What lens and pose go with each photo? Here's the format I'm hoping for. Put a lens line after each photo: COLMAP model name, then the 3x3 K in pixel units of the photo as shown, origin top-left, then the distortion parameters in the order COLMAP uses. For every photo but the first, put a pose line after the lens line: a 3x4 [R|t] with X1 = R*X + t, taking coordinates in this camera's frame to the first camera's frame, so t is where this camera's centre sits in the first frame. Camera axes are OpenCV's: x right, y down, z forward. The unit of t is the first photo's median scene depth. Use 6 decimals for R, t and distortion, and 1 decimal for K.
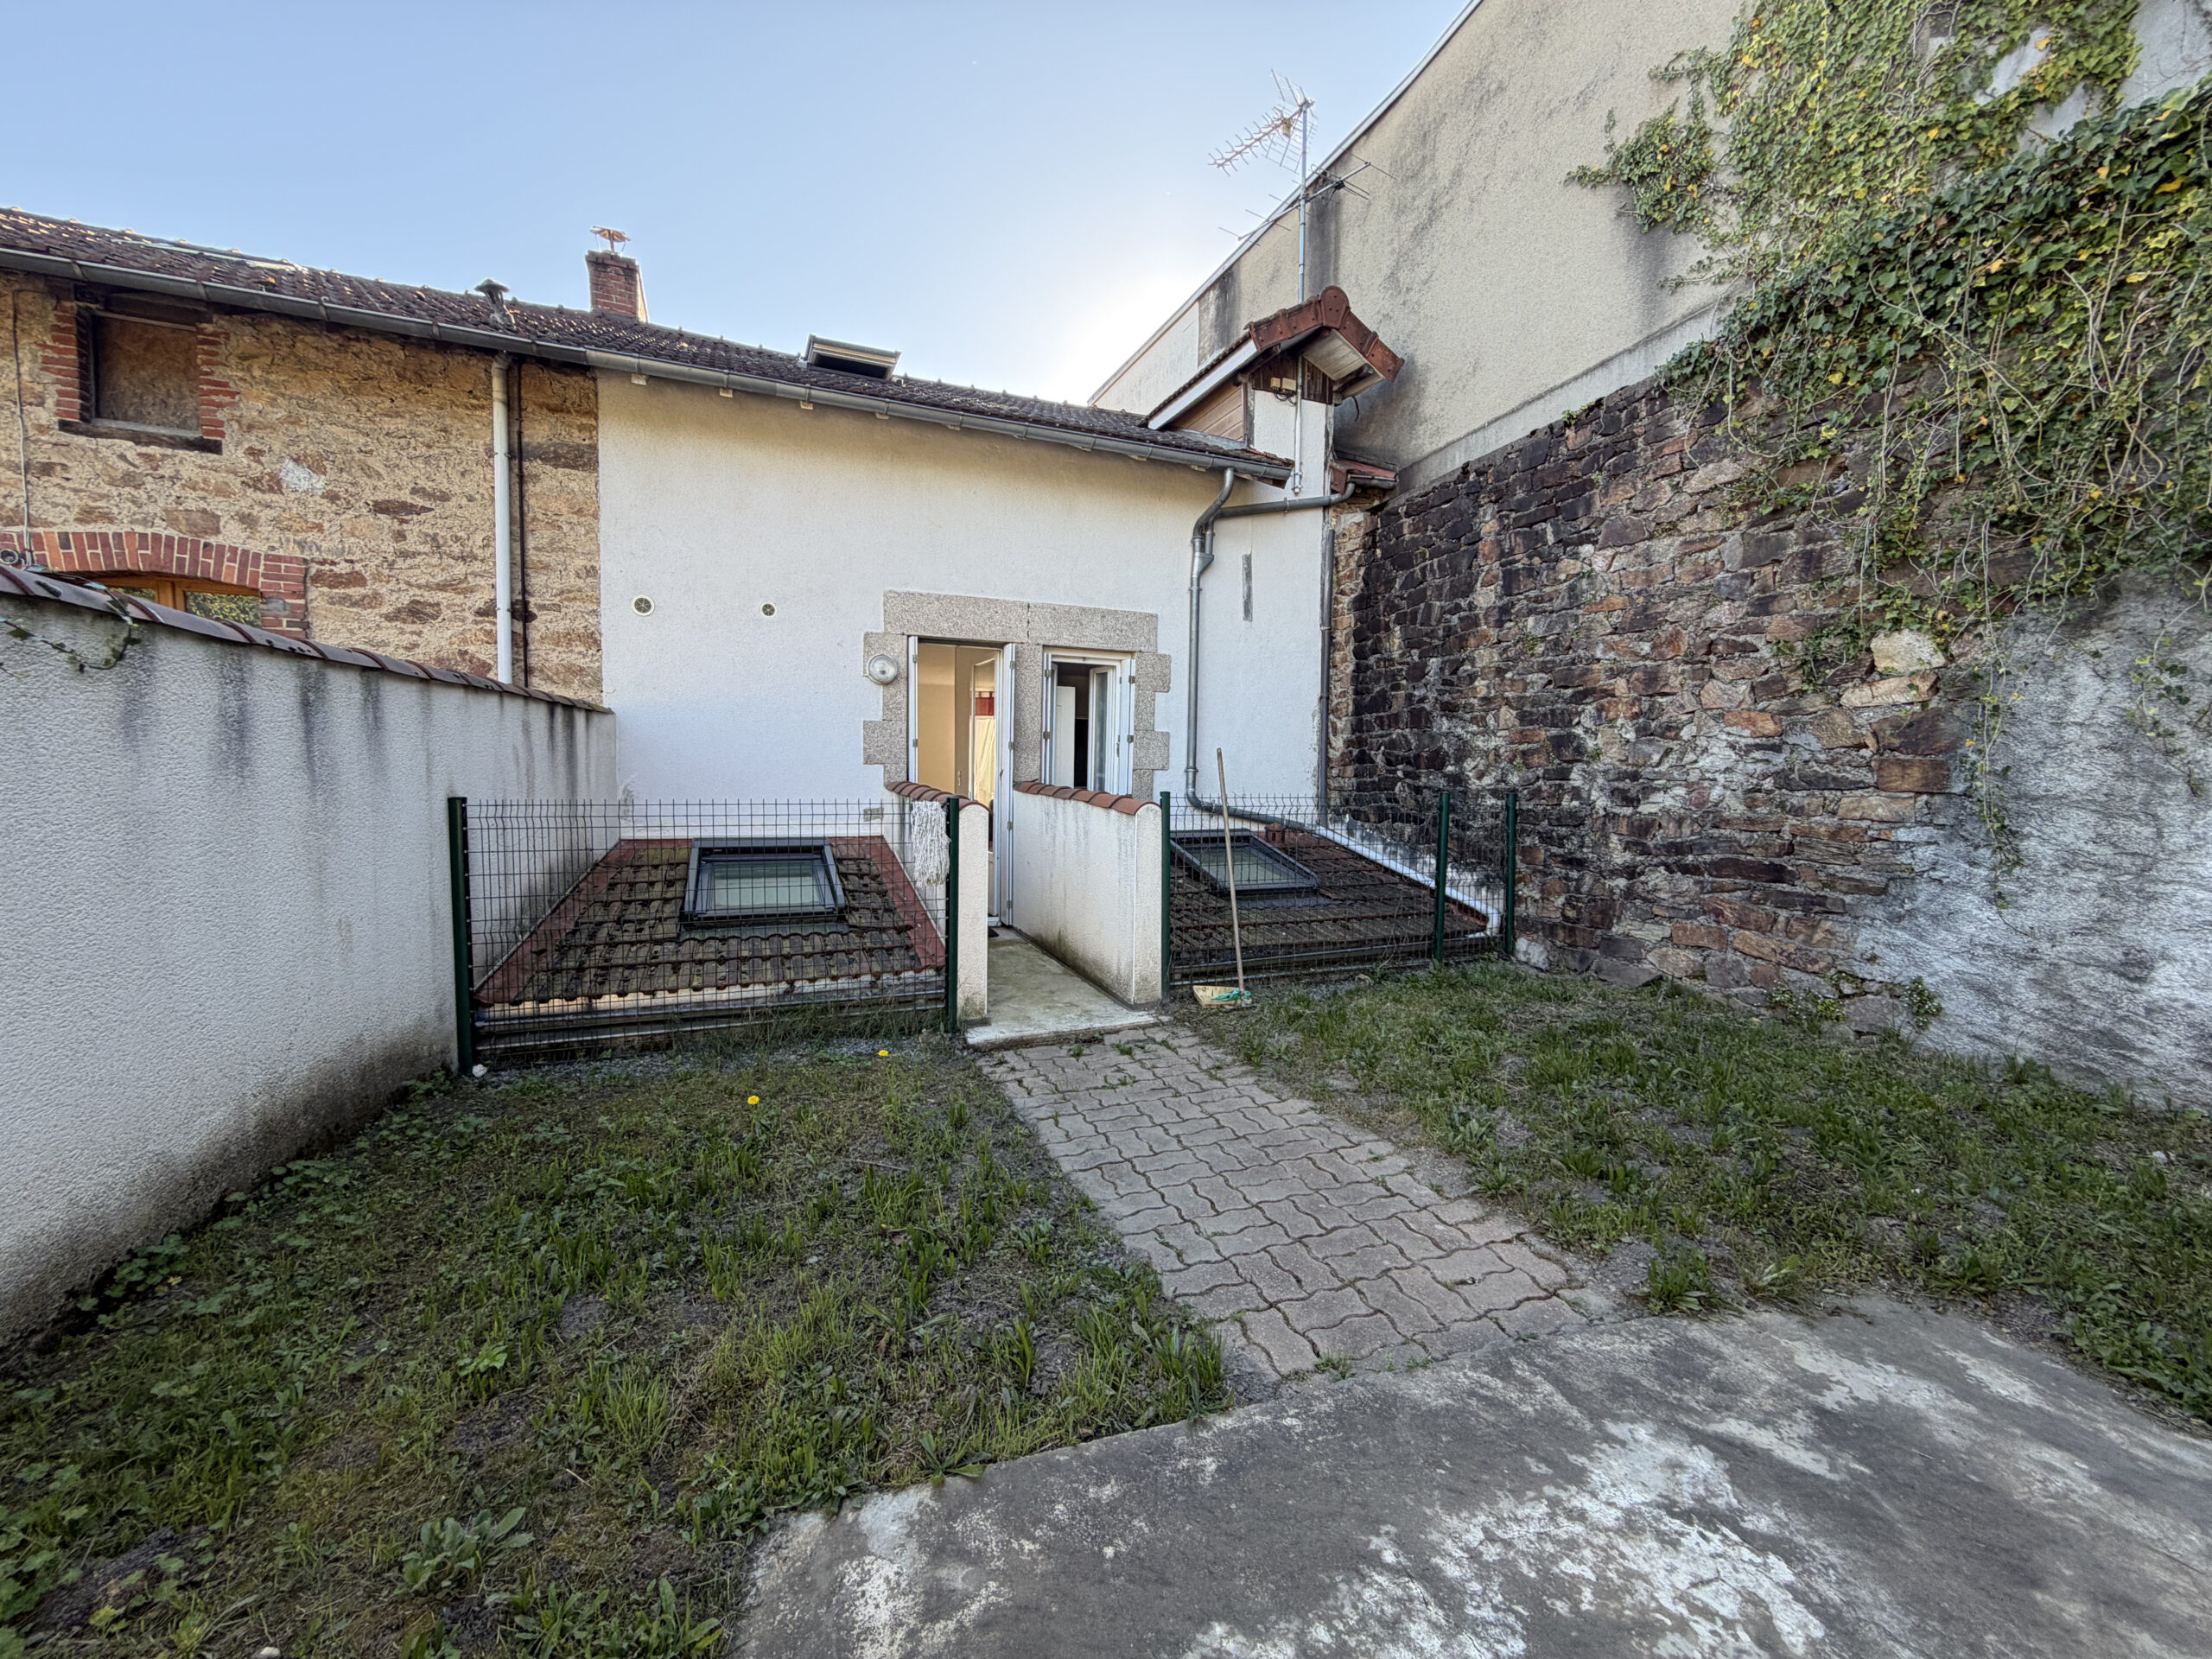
lens RADIAL K [[874.4, 0, 1107.9], [0, 874.4, 824.4], [0, 0, 1]] dist [-0.003827, -0.000051]
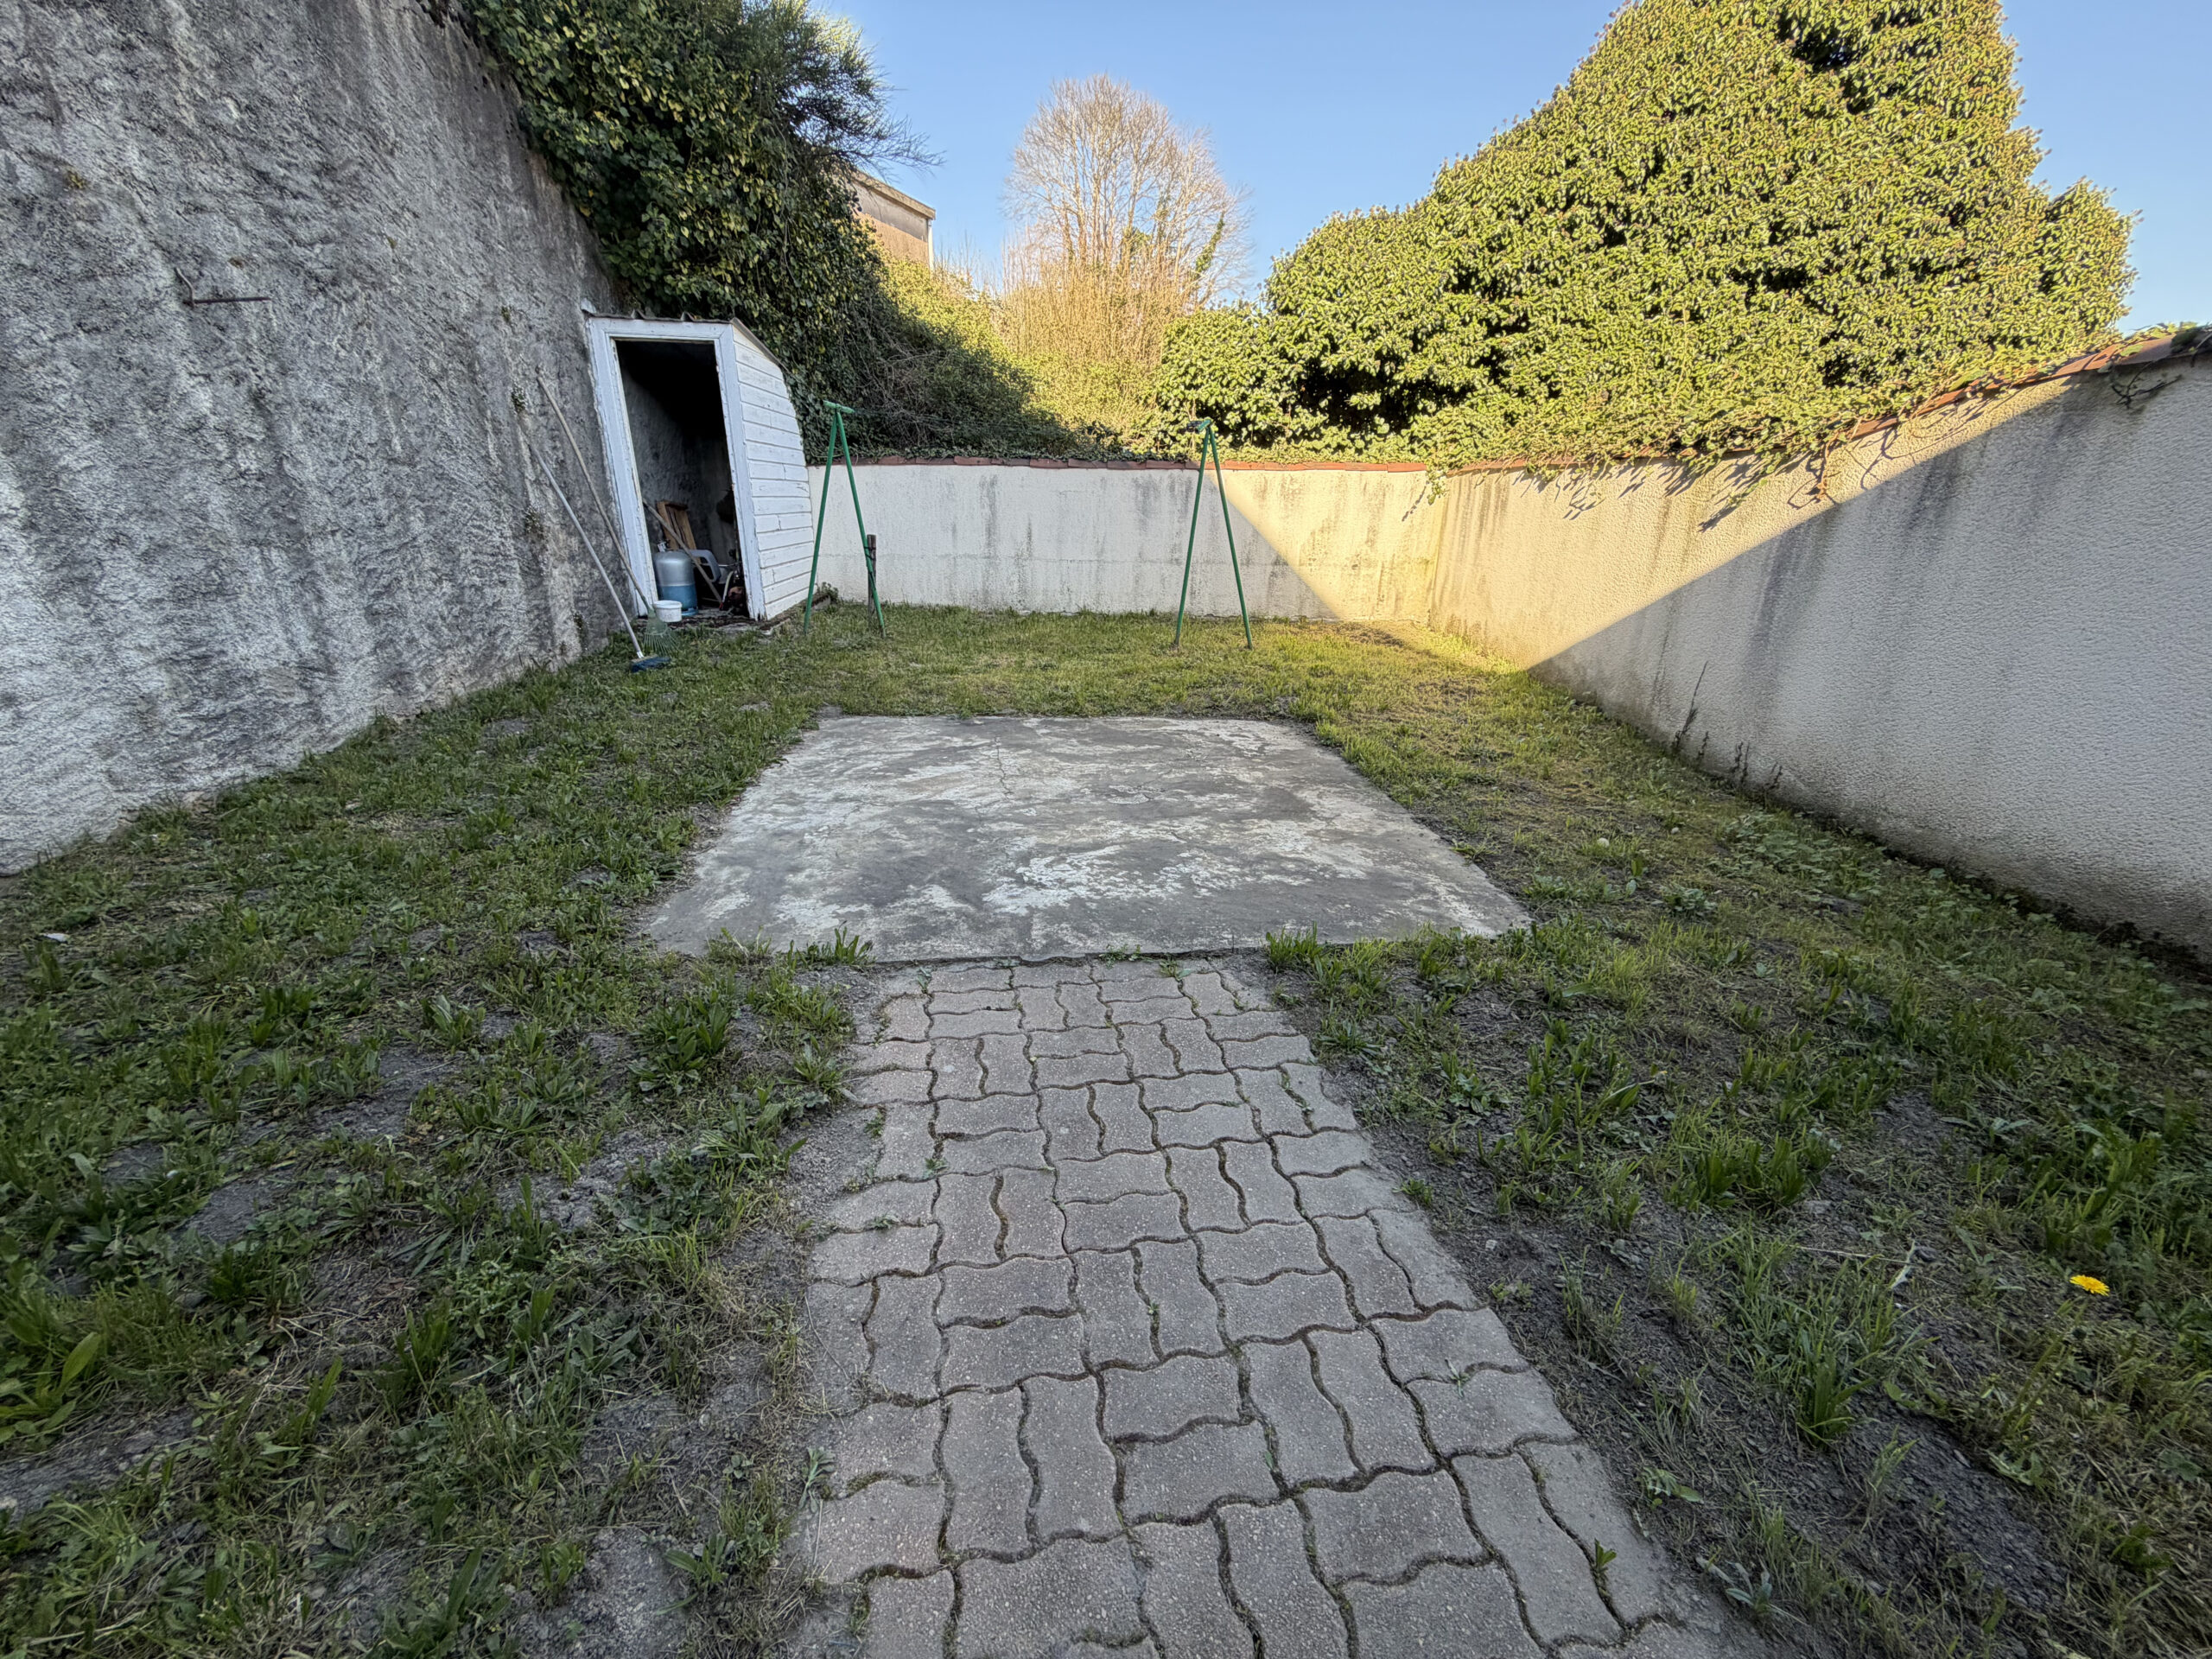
lens RADIAL K [[874.4, 0, 1101.9], [0, 874.4, 829.9], [0, 0, 1]] dist [-0.003827, -0.000051]
pose [[-0.979346, -0.094200, 0.178908, 0.126878], [-0.008692, 0.903636, 0.428213, -0.081341], [-0.202006, 0.417813, -0.885791, 1.658600]]
